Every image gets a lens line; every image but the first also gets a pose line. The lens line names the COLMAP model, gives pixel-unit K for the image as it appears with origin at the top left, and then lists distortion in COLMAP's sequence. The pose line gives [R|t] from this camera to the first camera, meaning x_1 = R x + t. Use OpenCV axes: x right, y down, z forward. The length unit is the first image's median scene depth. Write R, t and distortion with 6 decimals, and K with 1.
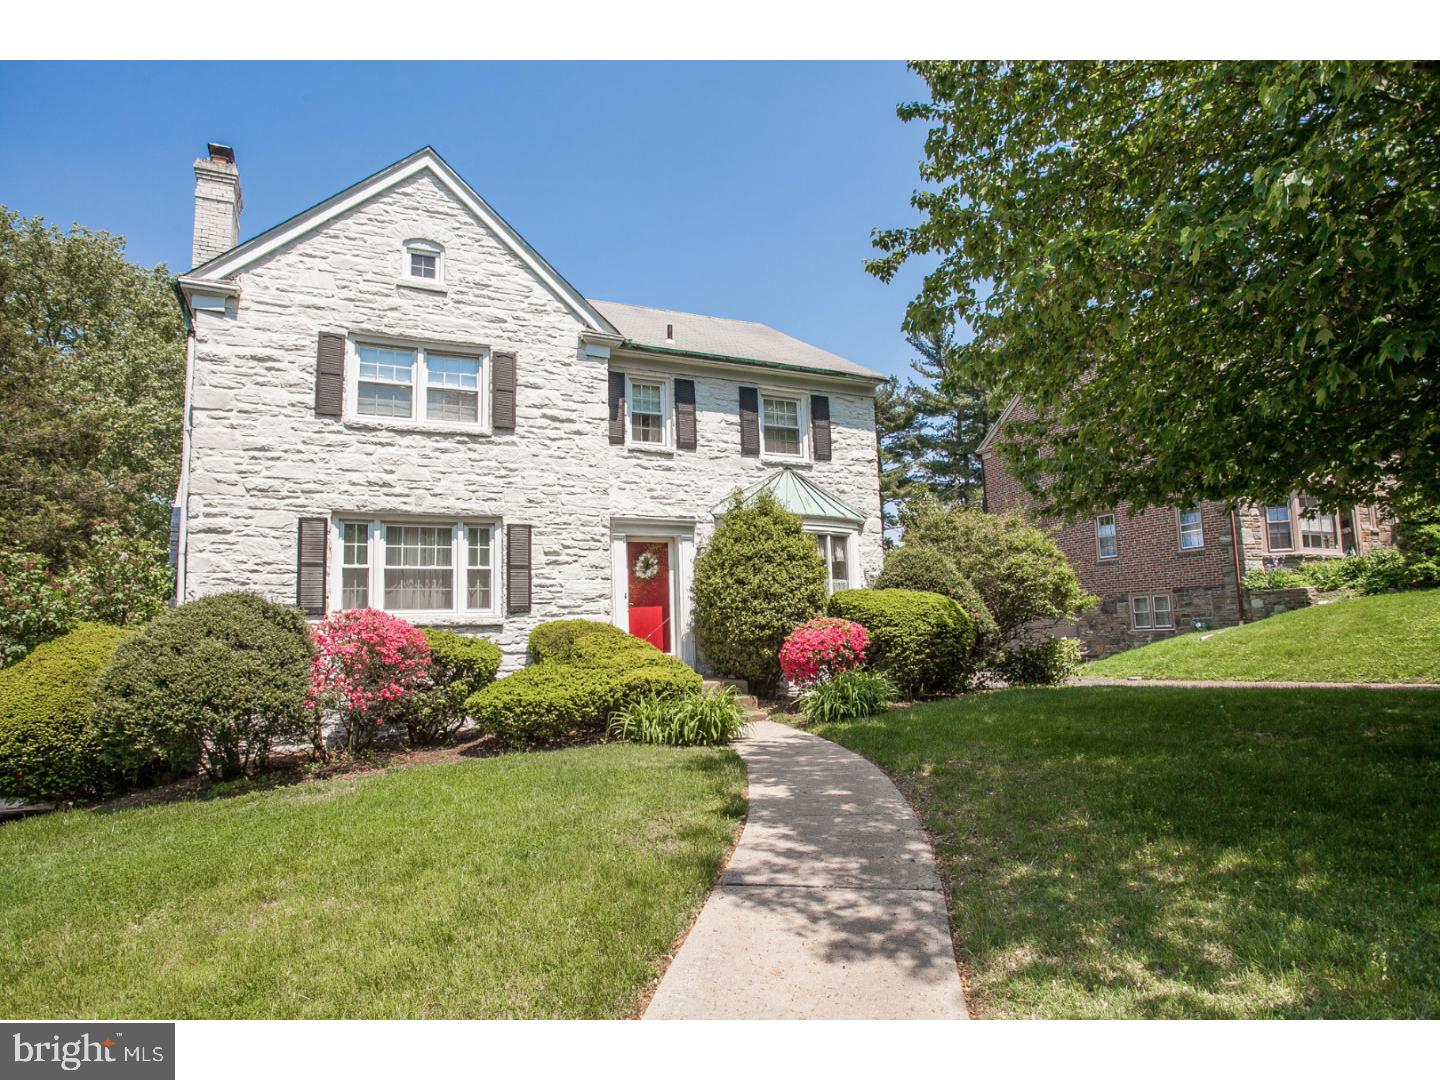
lens RADIAL K [[843.0, 0, 719.8], [0, 843.0, 536.0], [0, 0, 1]] dist [-0.001995, -0.000039]
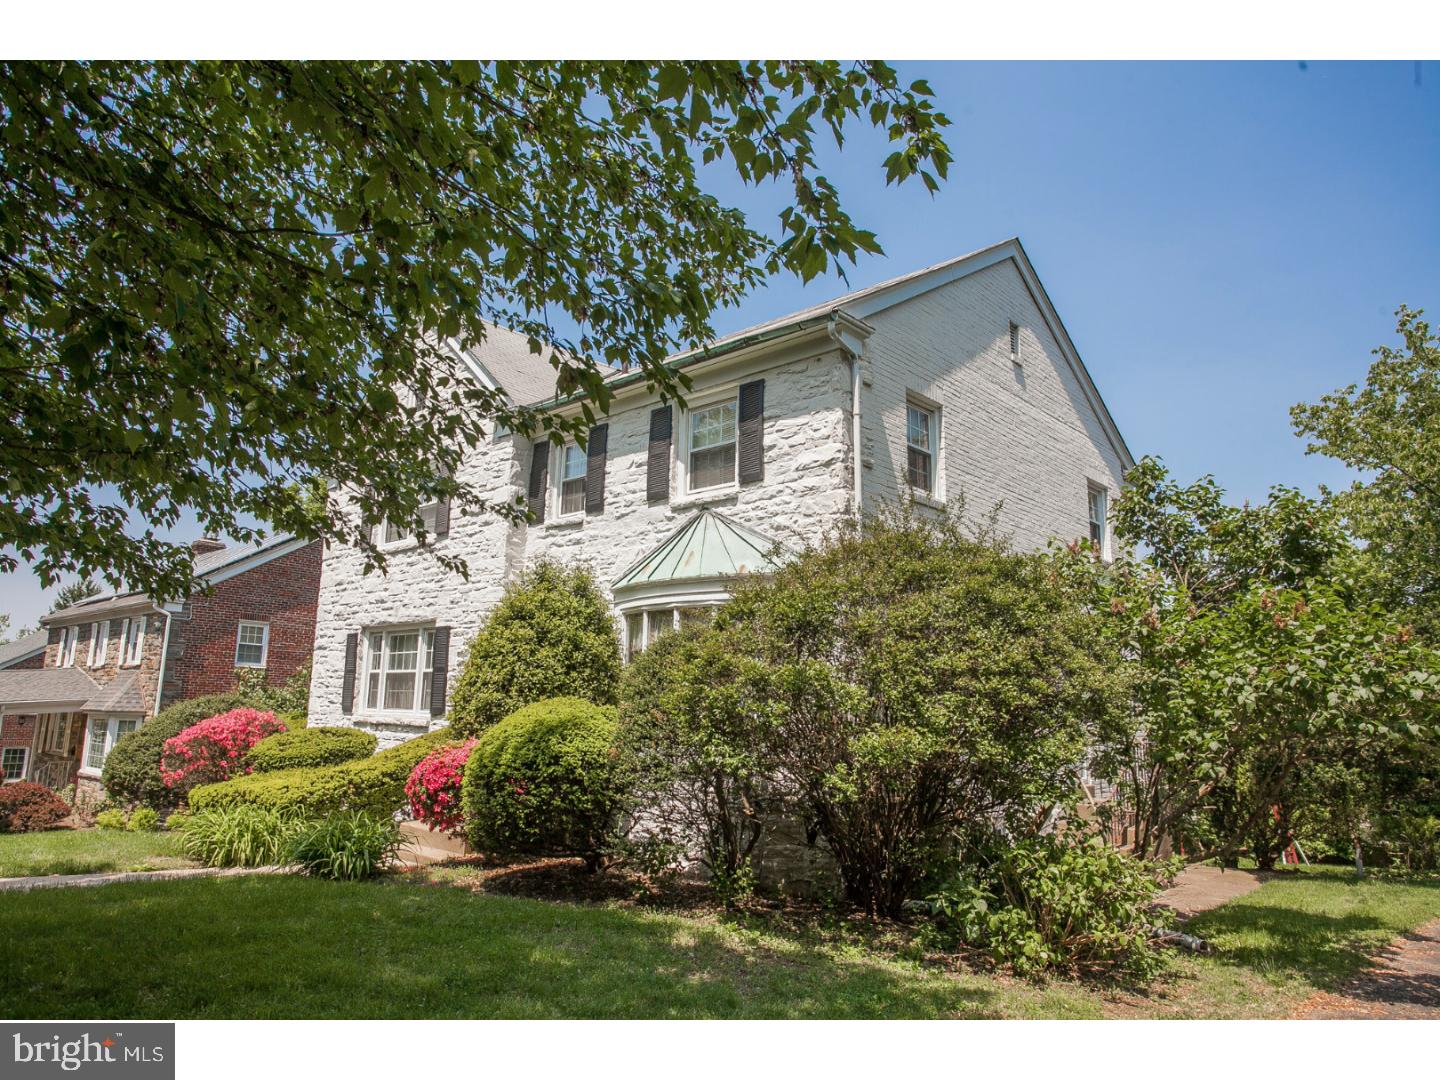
lens RADIAL K [[967.4, 0, 720.0], [0, 967.4, 539.6], [0, 0, 1]] dist [-0.002871, -0.000189]
pose [[0.337736, -0.127234, -0.932602, 0.845847], [0.074818, 0.991315, -0.108150, 0.028864], [0.938263, -0.033249, 0.344322, 0.800317]]
